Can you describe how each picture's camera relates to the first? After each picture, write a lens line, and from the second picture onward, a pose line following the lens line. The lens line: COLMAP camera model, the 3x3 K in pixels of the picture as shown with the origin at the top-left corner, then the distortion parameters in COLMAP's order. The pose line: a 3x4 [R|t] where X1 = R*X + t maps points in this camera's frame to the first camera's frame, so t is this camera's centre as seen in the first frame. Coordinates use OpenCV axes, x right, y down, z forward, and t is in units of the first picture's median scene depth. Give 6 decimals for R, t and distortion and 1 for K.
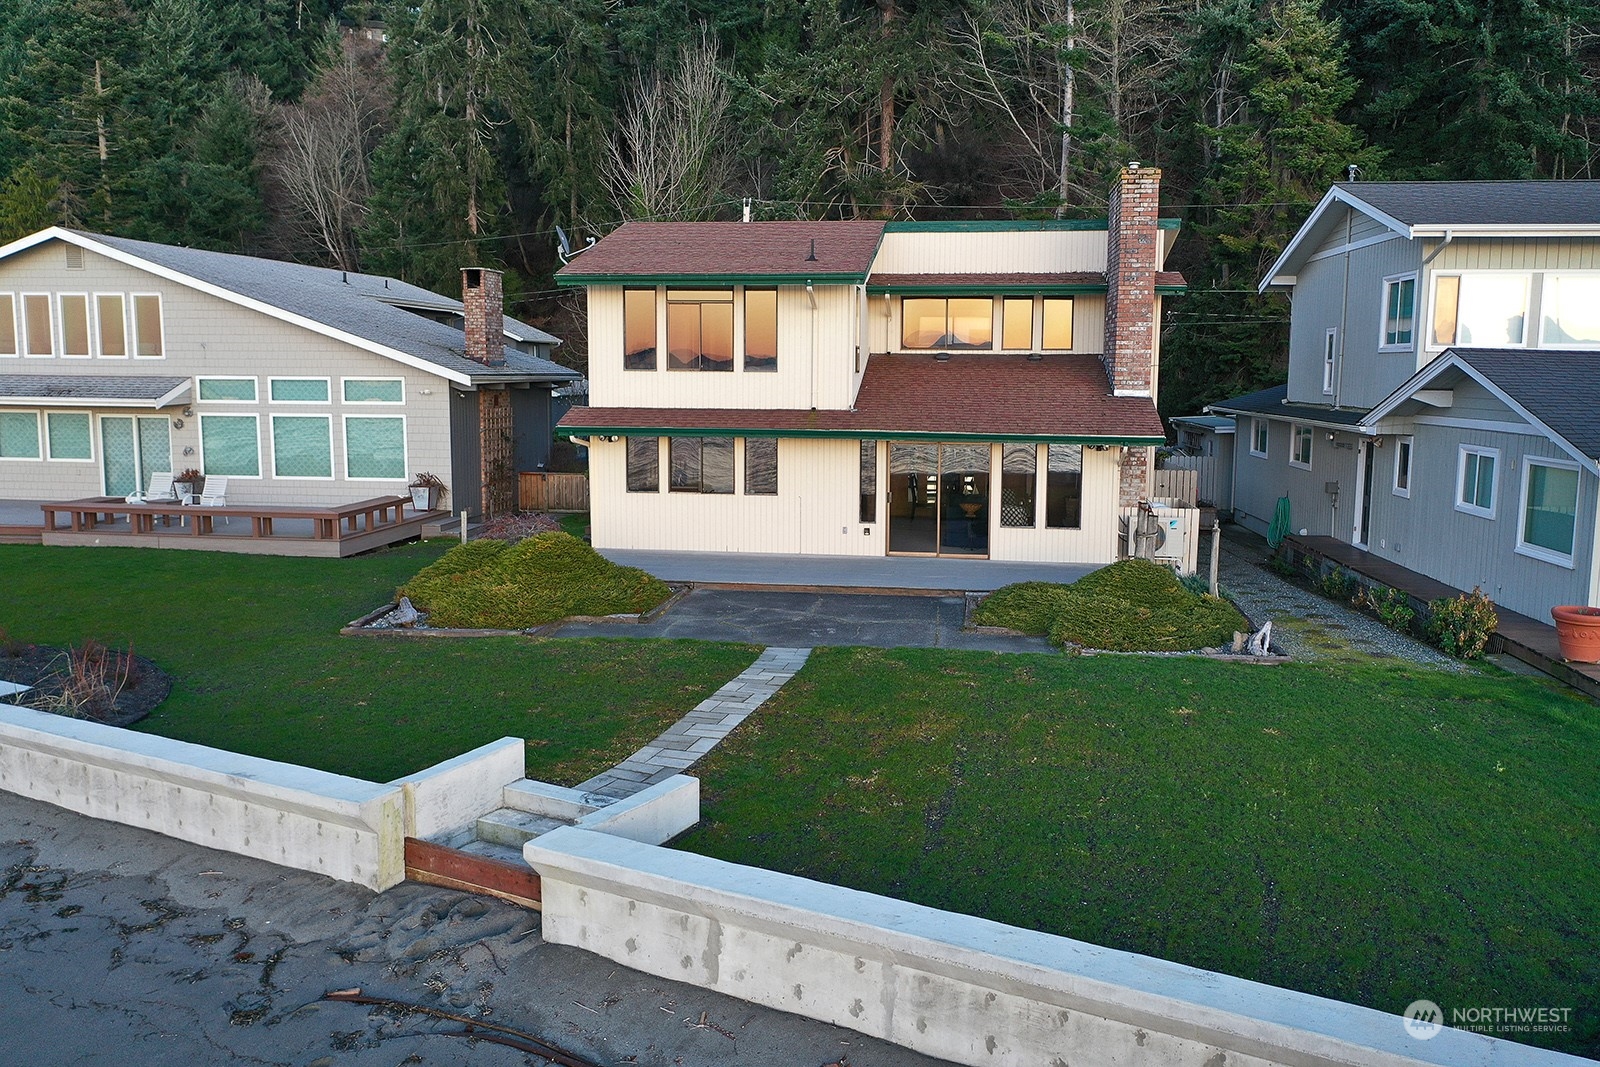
lens RADIAL K [[1260.8, 0, 807.8], [0, 1260.8, 529.7], [0, 0, 1]] dist [0.010022, 0.005225]
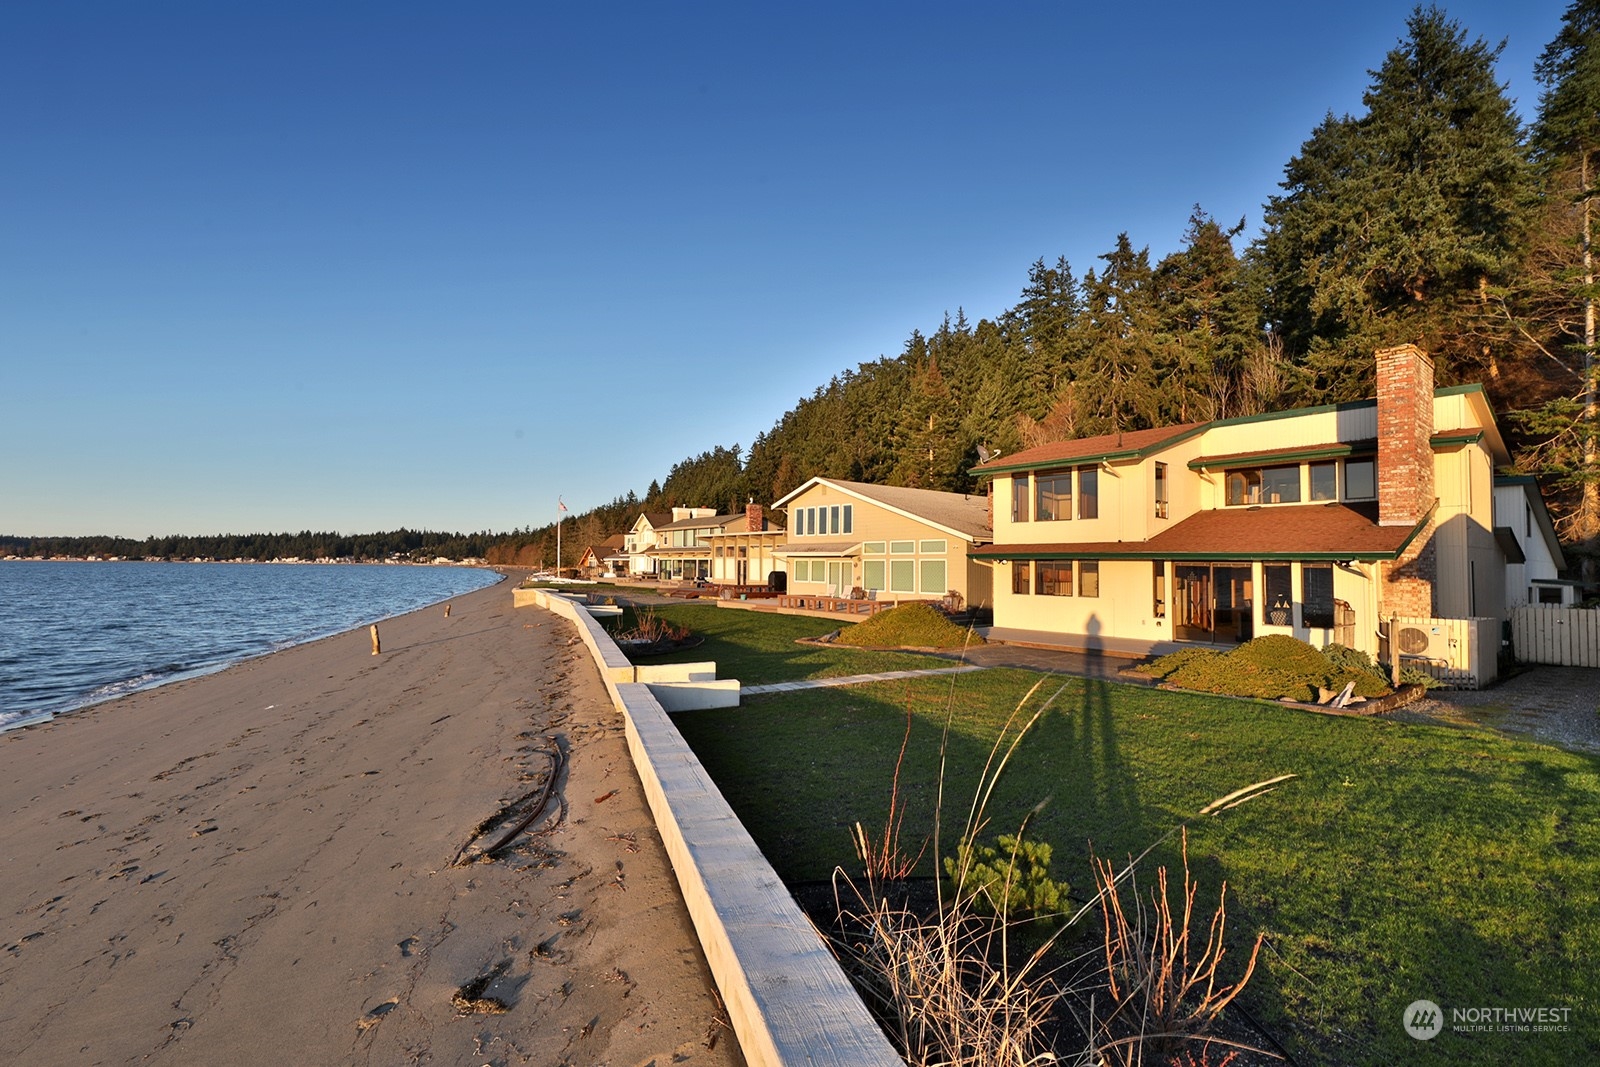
lens RADIAL K [[706.9, 0, 807.0], [0, 706.9, 546.5], [0, 0, 1]] dist [0.015863, 0.000021]
pose [[0.743438, -0.017757, -0.668569, 0.295097], [-0.088881, 0.988157, -0.125080, 0.052262], [0.662873, 0.152412, 0.733055, 0.113479]]
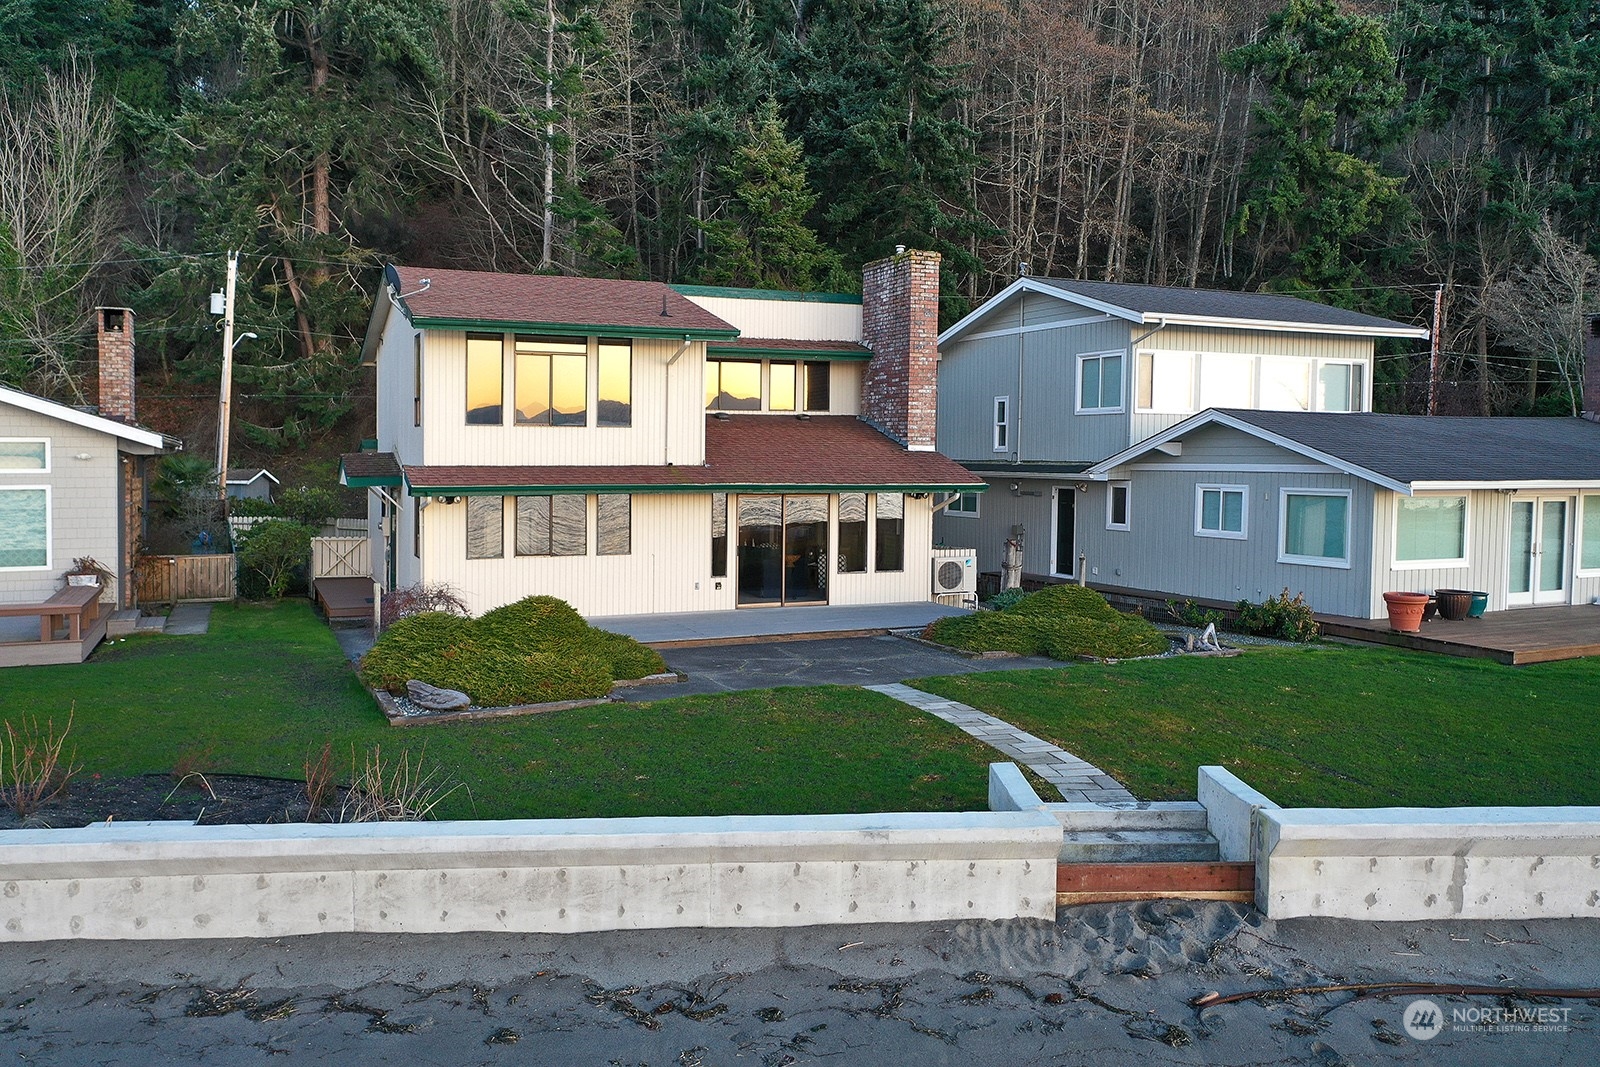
lens RADIAL K [[1260.8, 0, 811.7], [0, 1260.8, 522.3], [0, 0, 1]] dist [0.010022, 0.005225]
pose [[0.857693, -0.033210, 0.513088, -0.403250], [0.069409, 0.996256, -0.051544, 0.007874], [-0.509455, 0.079822, 0.856787, 0.097725]]
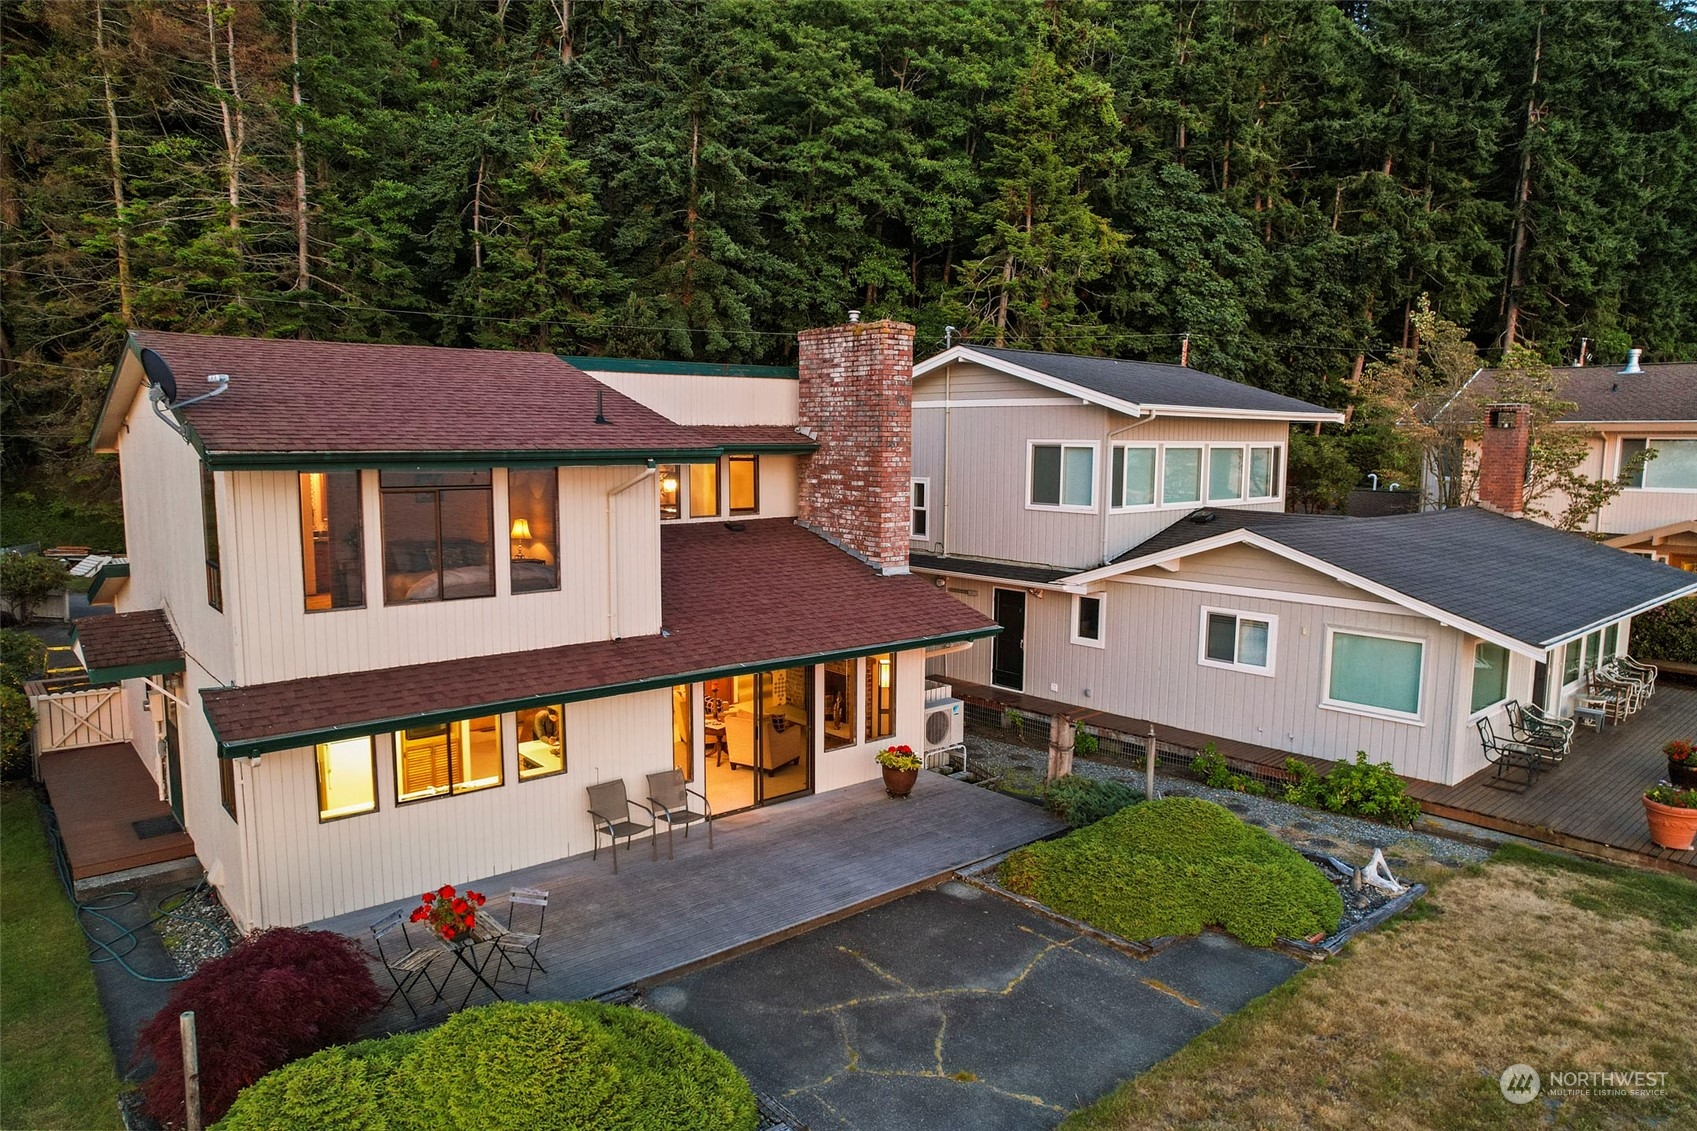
lens RADIAL K [[1056.8, 0, 843.3], [0, 1056.8, 593.2], [0, 0, 1]] dist [-0.030131, 0.003236]
pose [[0.679099, -0.110310, 0.725711, -0.321238], [0.092957, 0.993608, 0.064044, -0.143699], [-0.728137, 0.023968, 0.685013, 0.508583]]
